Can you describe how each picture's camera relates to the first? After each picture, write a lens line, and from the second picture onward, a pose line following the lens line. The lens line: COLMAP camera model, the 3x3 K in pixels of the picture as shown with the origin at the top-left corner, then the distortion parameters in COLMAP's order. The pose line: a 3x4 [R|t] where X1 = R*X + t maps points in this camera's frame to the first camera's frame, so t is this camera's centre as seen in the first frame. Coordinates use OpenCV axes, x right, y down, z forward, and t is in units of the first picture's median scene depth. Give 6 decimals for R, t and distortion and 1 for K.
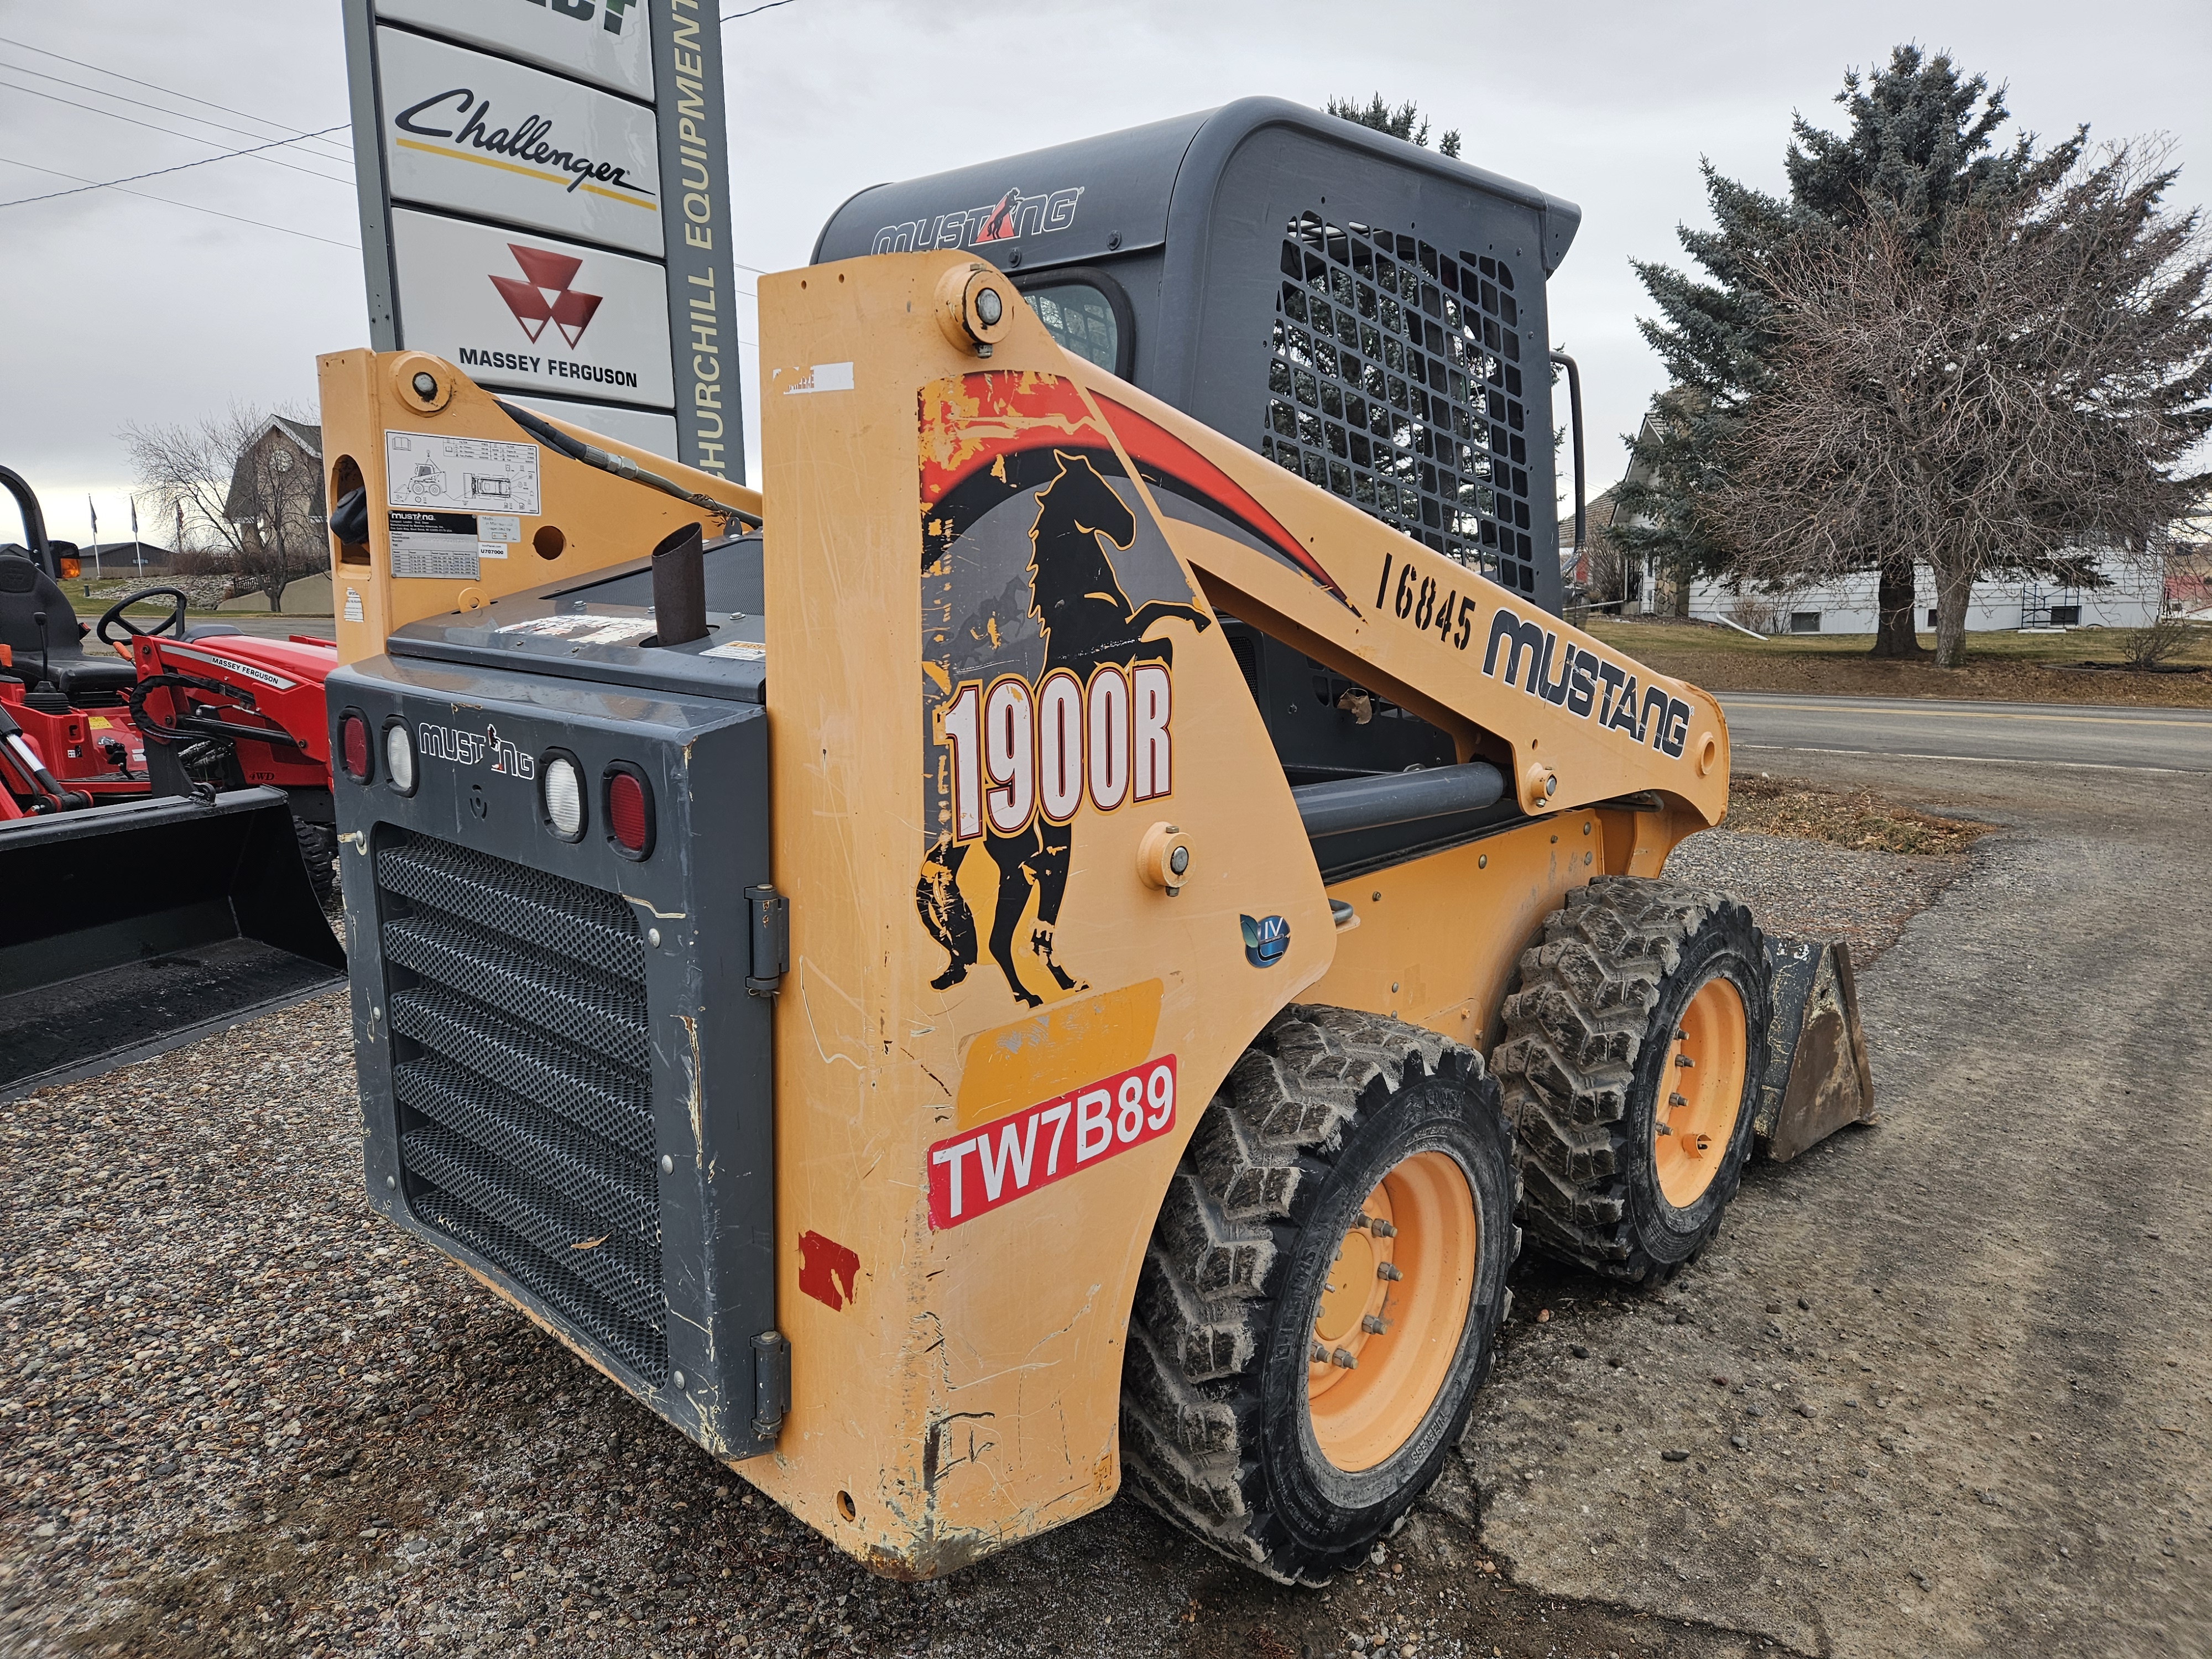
lens RADIAL K [[1465.9, 0, 1103.6], [0, 1465.9, 827.3], [0, 0, 1]] dist [0.085636, -0.073206]
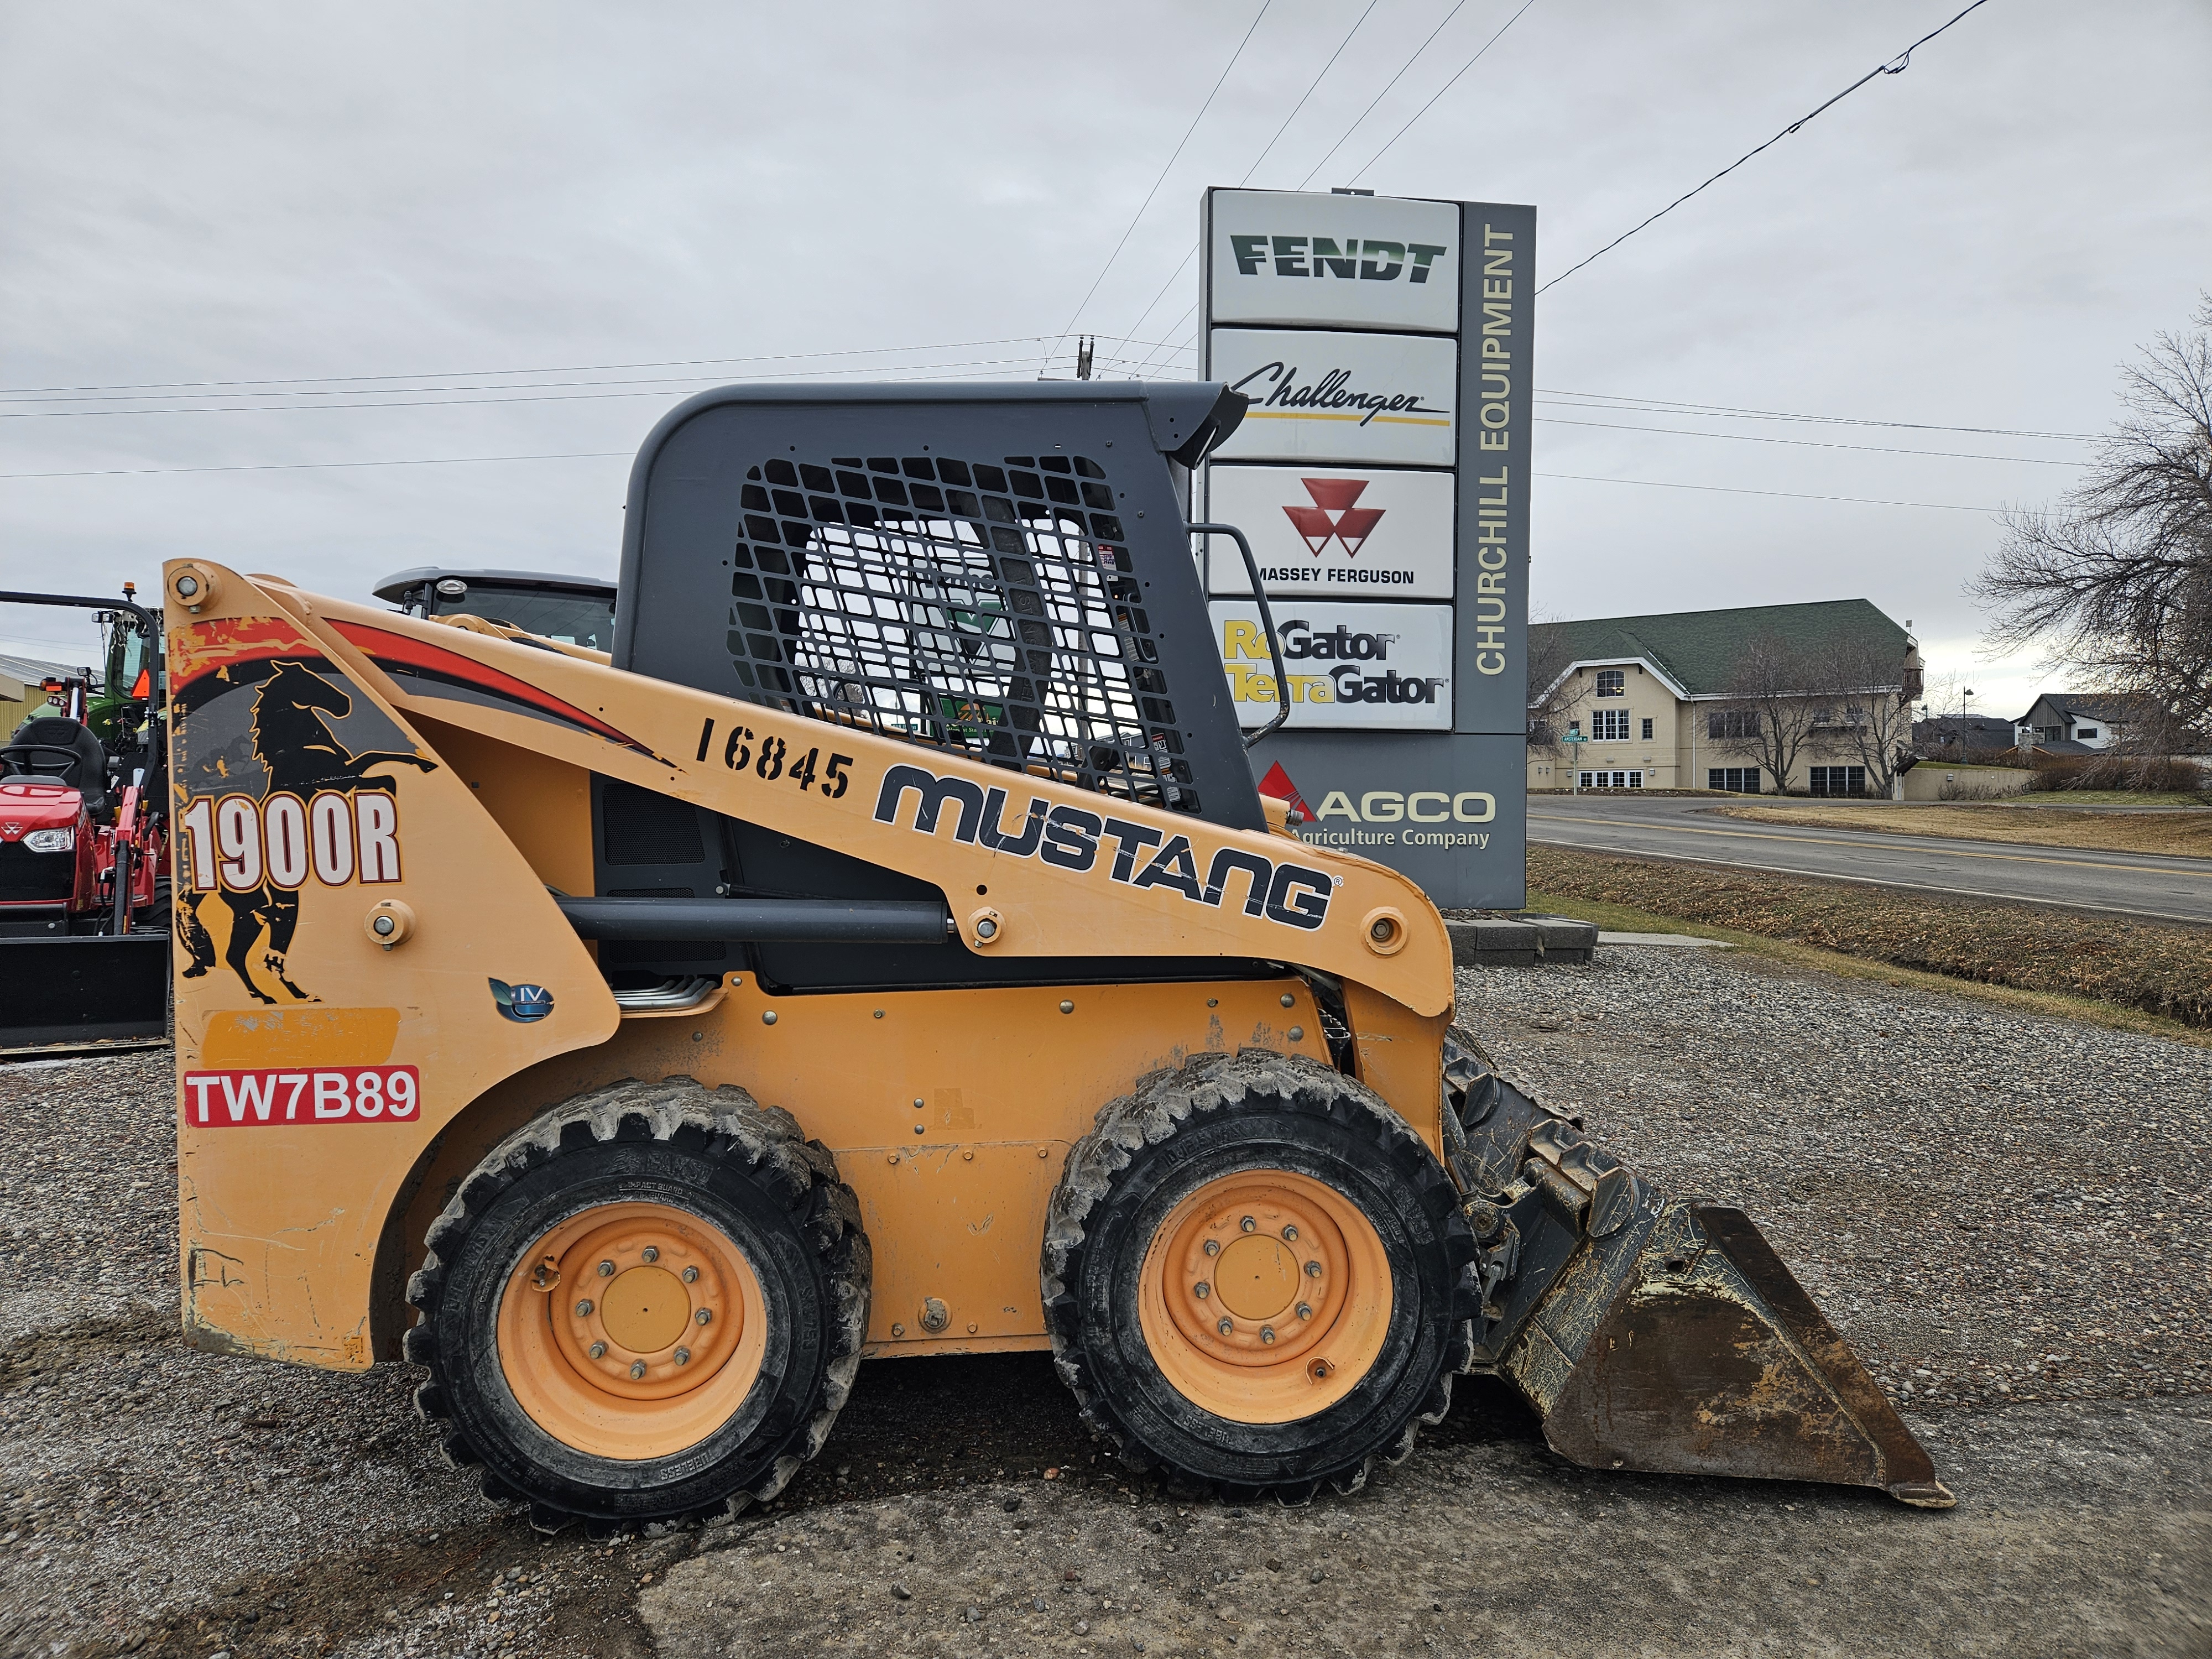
lens RADIAL K [[1473.2, 0, 1097.8], [0, 1473.2, 830.6], [0, 0, 1]] dist [0.079394, -0.064090]
pose [[0.712608, 0.032033, -0.700831, 1.081378], [-0.114026, 0.990963, -0.070647, -0.031805], [0.692234, 0.130257, 0.709821, 0.280844]]
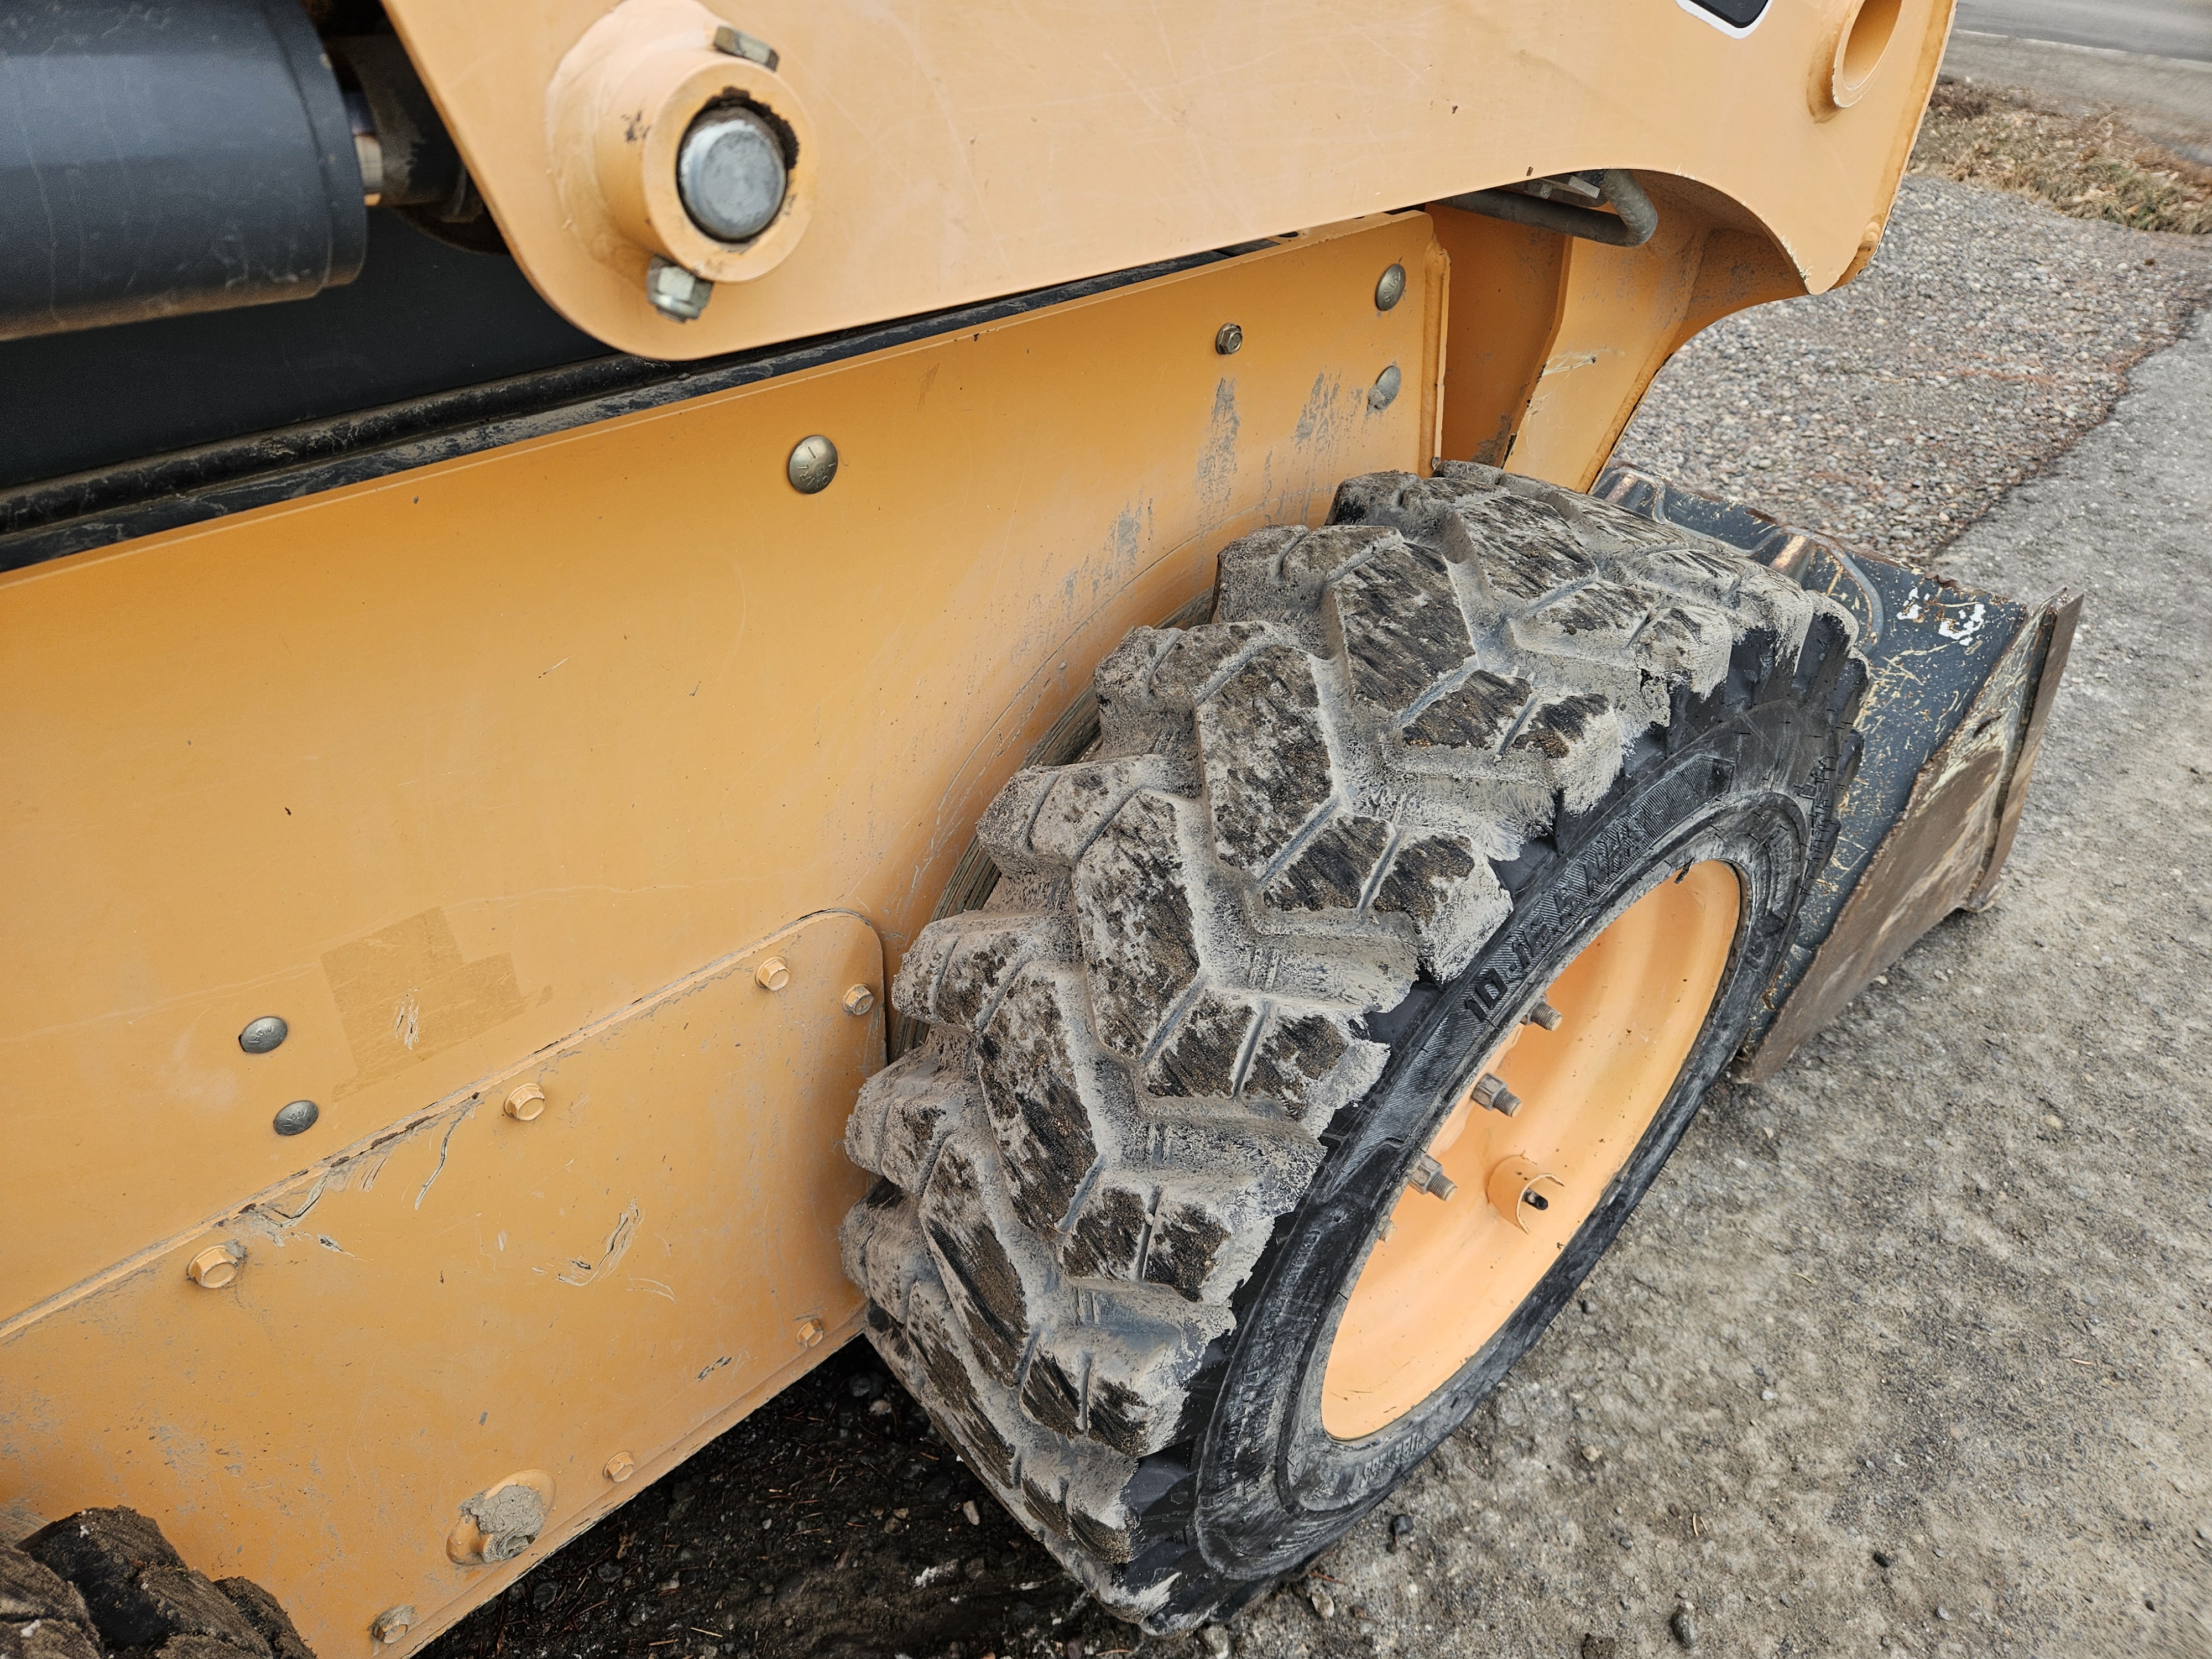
lens RADIAL K [[1476.0, 0, 1070.8], [0, 1476.0, 849.3], [0, 0, 1]] dist [0.078614, -0.070375]
pose [[0.996247, 0.080808, -0.031029, 0.339301], [-0.058186, 0.890565, 0.451119, -0.037168], [0.064087, -0.447621, 0.891924, 0.814445]]
